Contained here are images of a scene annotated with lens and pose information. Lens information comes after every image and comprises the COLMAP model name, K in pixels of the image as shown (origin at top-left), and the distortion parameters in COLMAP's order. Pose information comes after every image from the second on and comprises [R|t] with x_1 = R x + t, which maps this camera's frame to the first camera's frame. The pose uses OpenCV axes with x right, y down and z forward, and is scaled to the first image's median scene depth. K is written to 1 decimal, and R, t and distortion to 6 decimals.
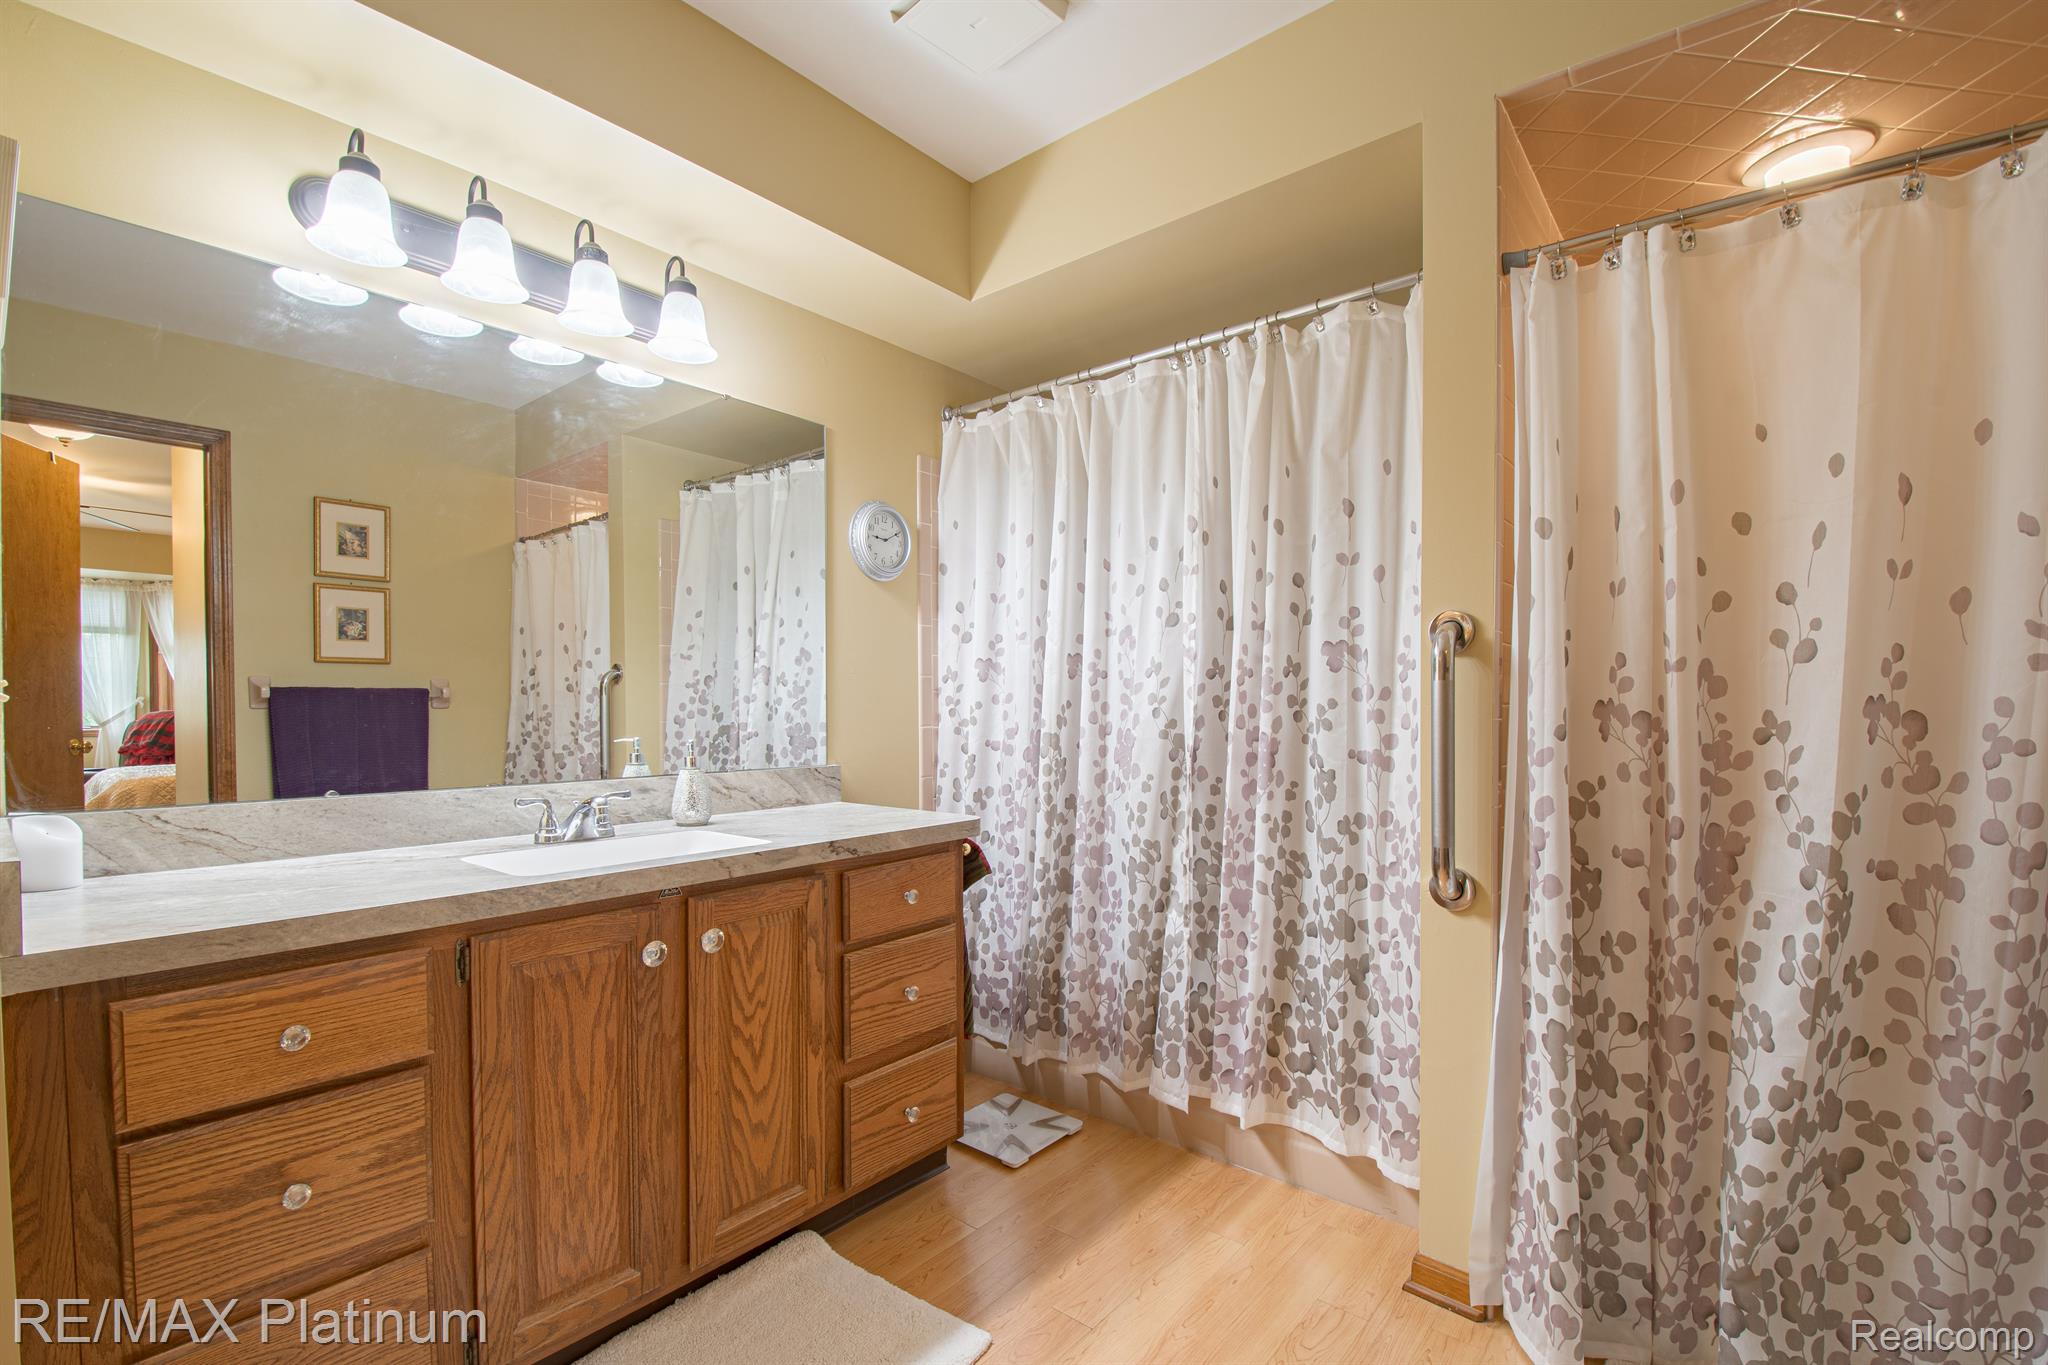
lens RADIAL K [[911.2, 0, 1015.4], [0, 911.2, 725.5], [0, 0, 1]] dist [0.023883, -0.025809]
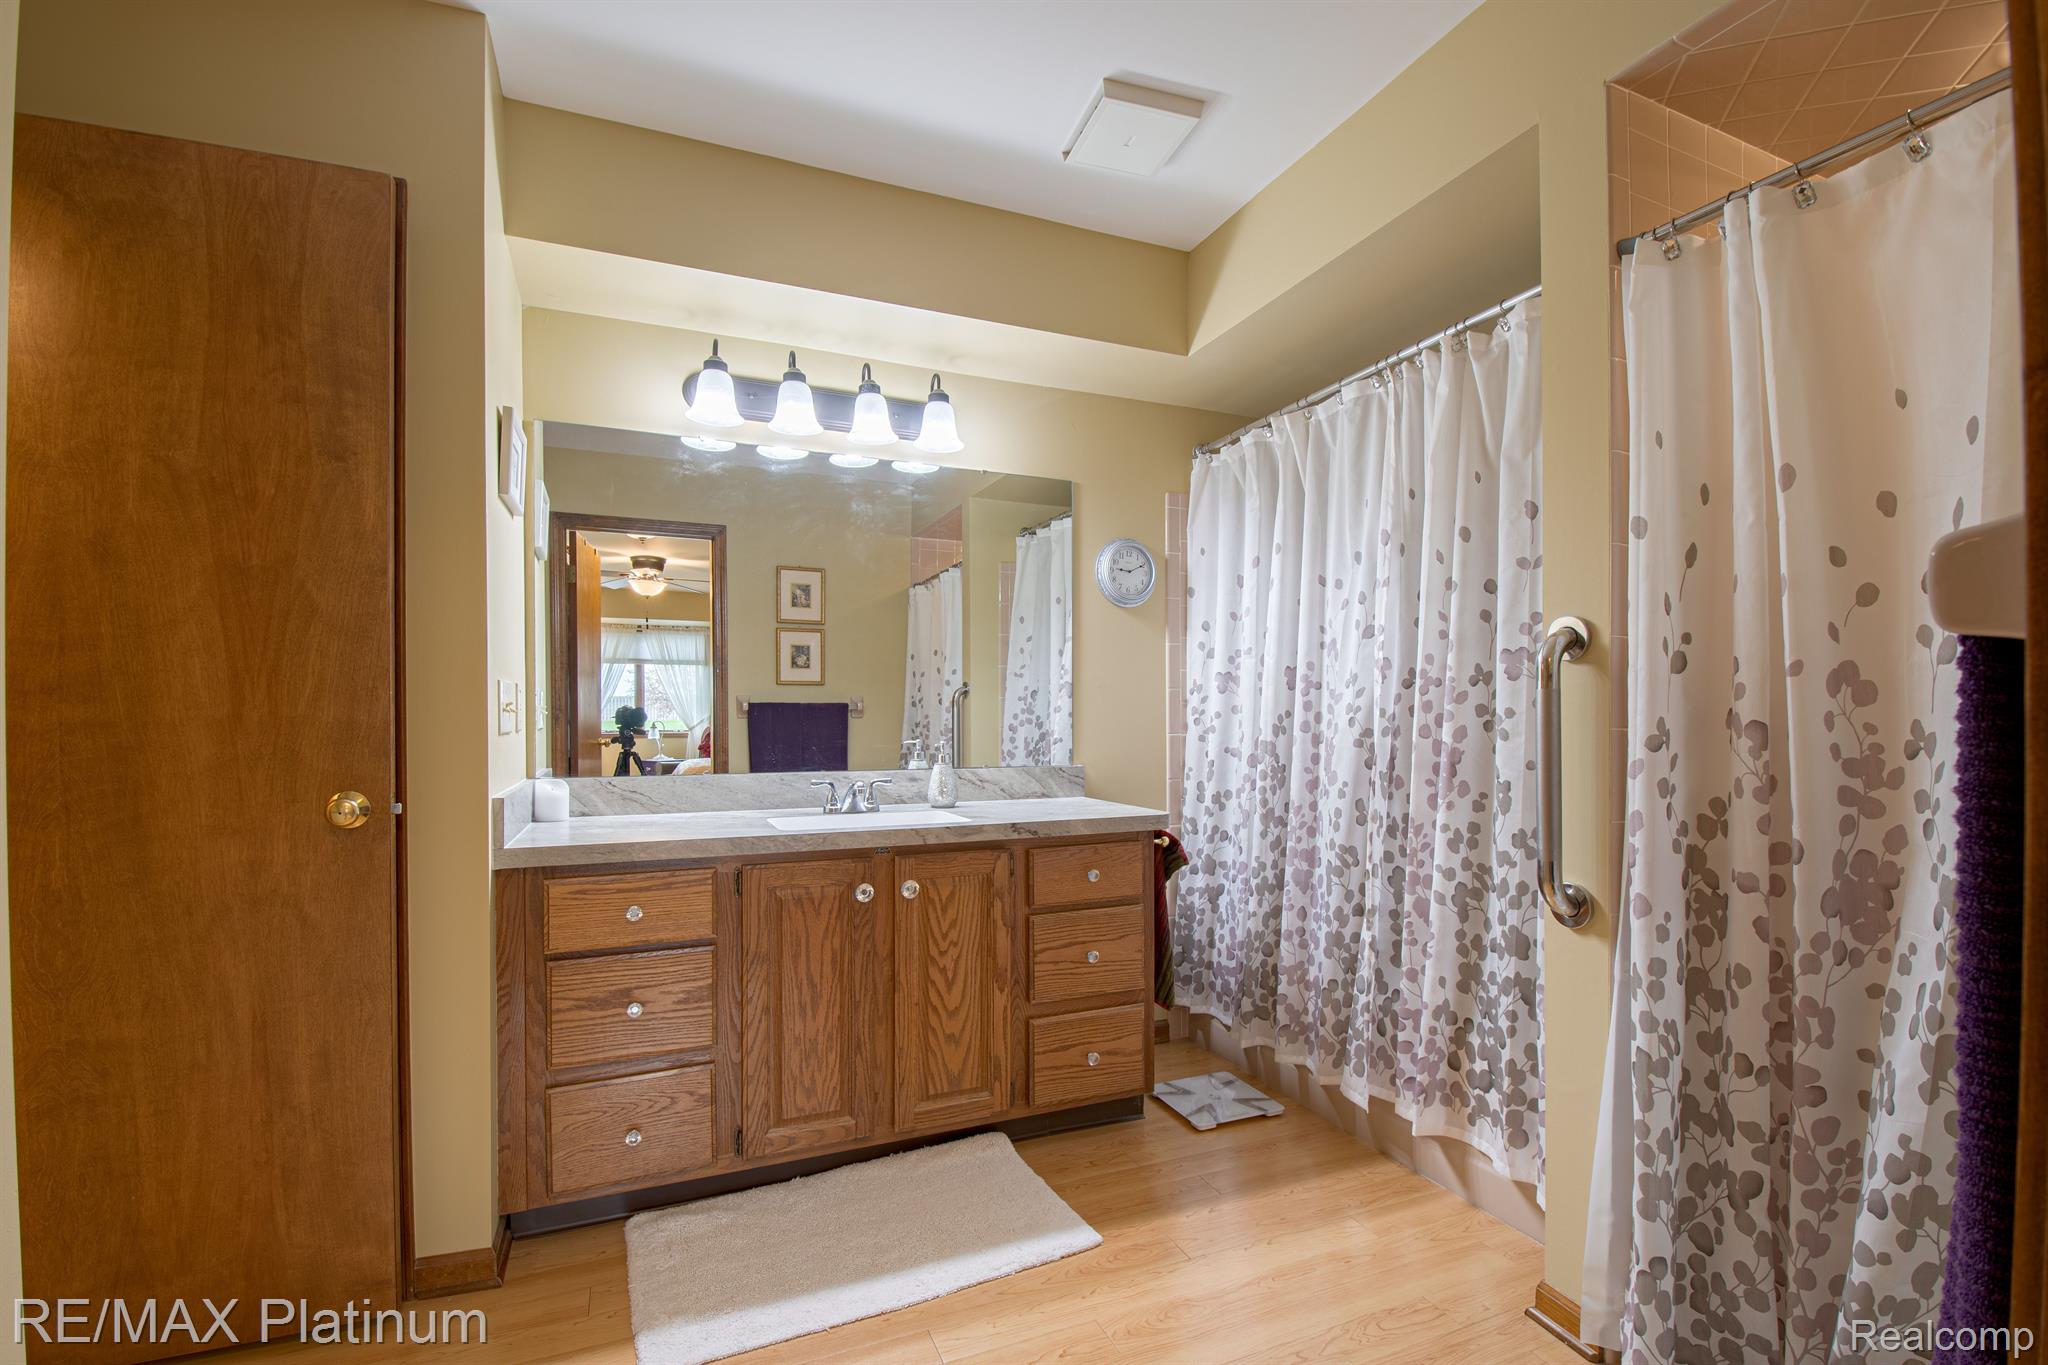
lens RADIAL K [[895.5, 0, 1026.0], [0, 895.5, 725.5], [0, 0, 1]] dist [0.022528, -0.020826]
pose [[0.894347, 0.004269, -0.447353, 0.327023], [-0.009182, 0.999919, -0.008813, 0.002721], [0.447279, 0.011990, 0.894314, -0.088330]]
